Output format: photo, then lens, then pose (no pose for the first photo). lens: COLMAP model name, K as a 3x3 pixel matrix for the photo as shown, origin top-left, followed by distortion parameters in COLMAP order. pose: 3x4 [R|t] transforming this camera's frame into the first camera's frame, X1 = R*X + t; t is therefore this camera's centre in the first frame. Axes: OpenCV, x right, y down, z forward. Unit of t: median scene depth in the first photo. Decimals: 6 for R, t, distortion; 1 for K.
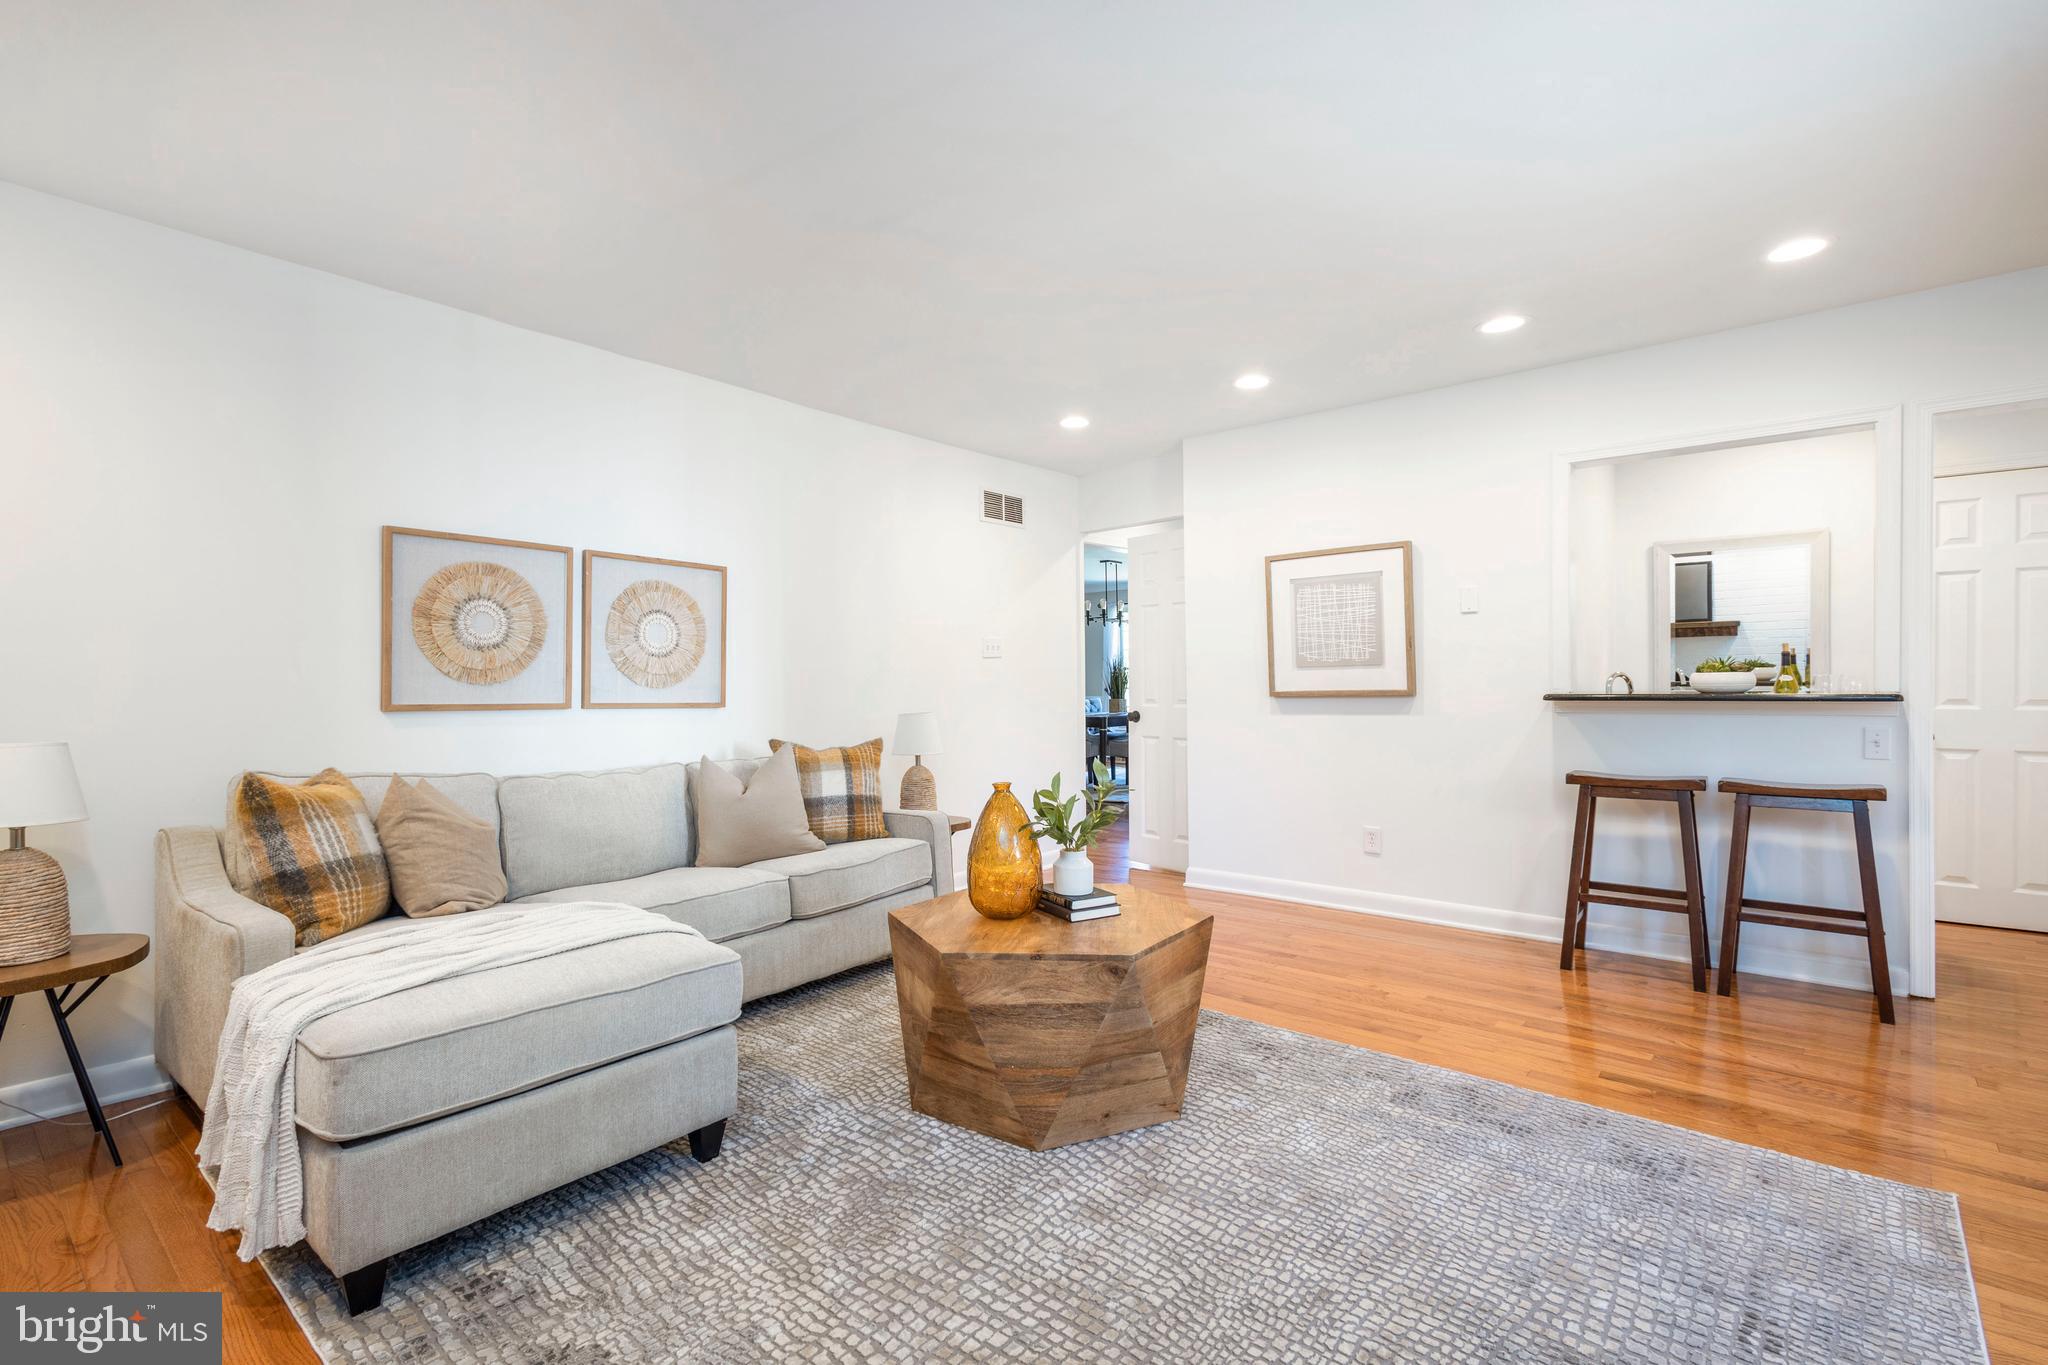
lens RADIAL K [[932.1, 0, 1024.0], [0, 932.1, 682.5], [0, 0, 1]] dist [0.004181, 0.000095]
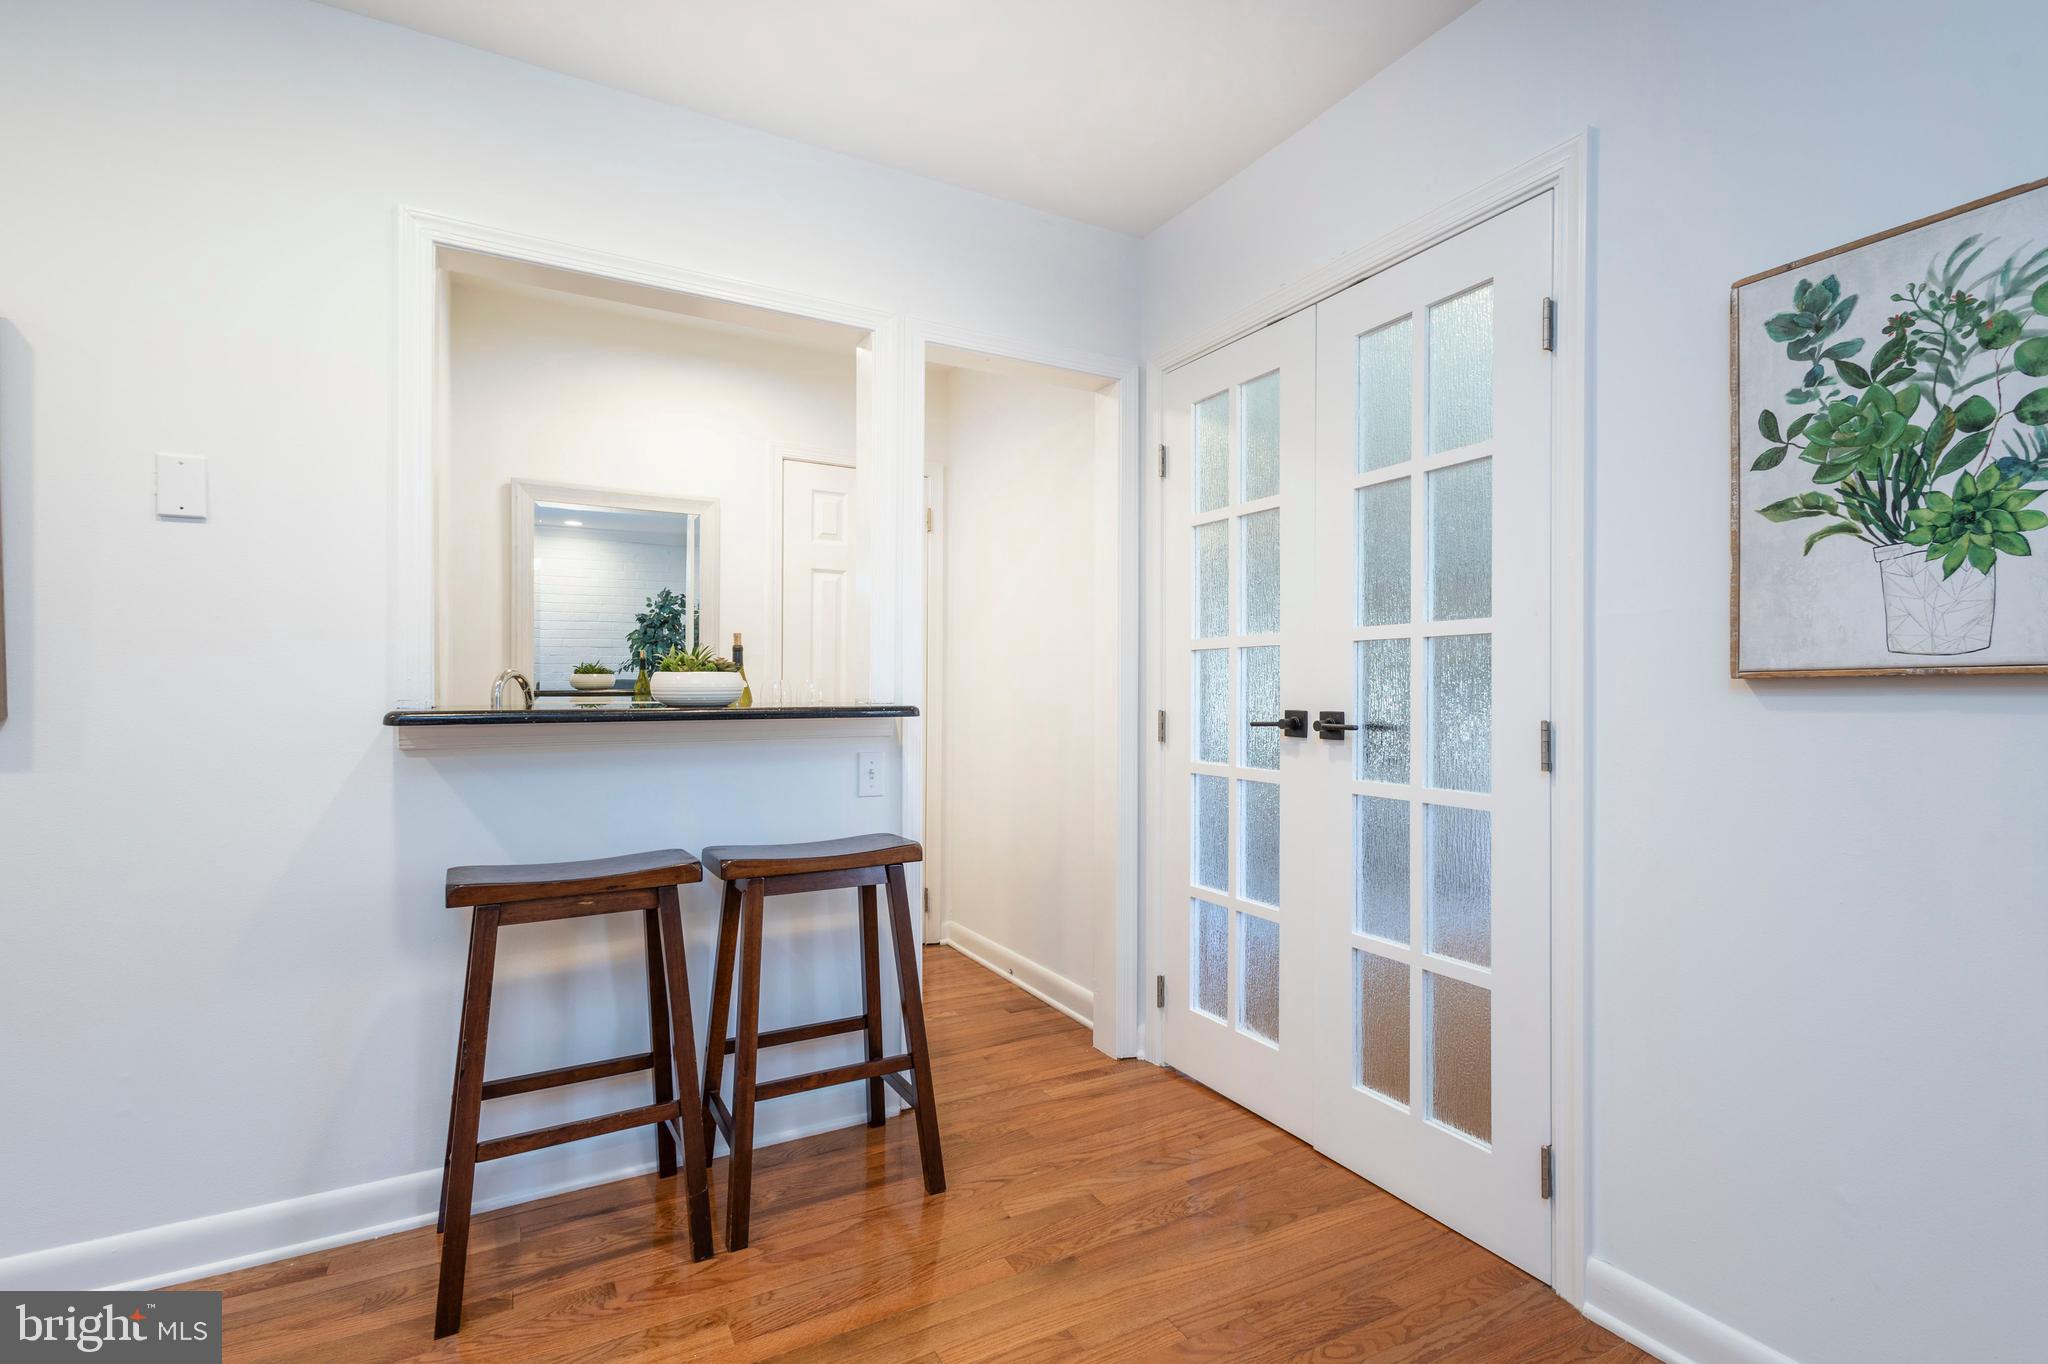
lens RADIAL K [[932.1, 0, 1024.0], [0, 932.1, 682.0], [0, 0, 1]] dist [0.004181, 0.000095]
pose [[0.348616, 0.016368, 0.937123, 0.251131], [-0.003001, 0.999862, -0.016347, 0.004387], [-0.937261, 0.002887, 0.348617, 0.580856]]
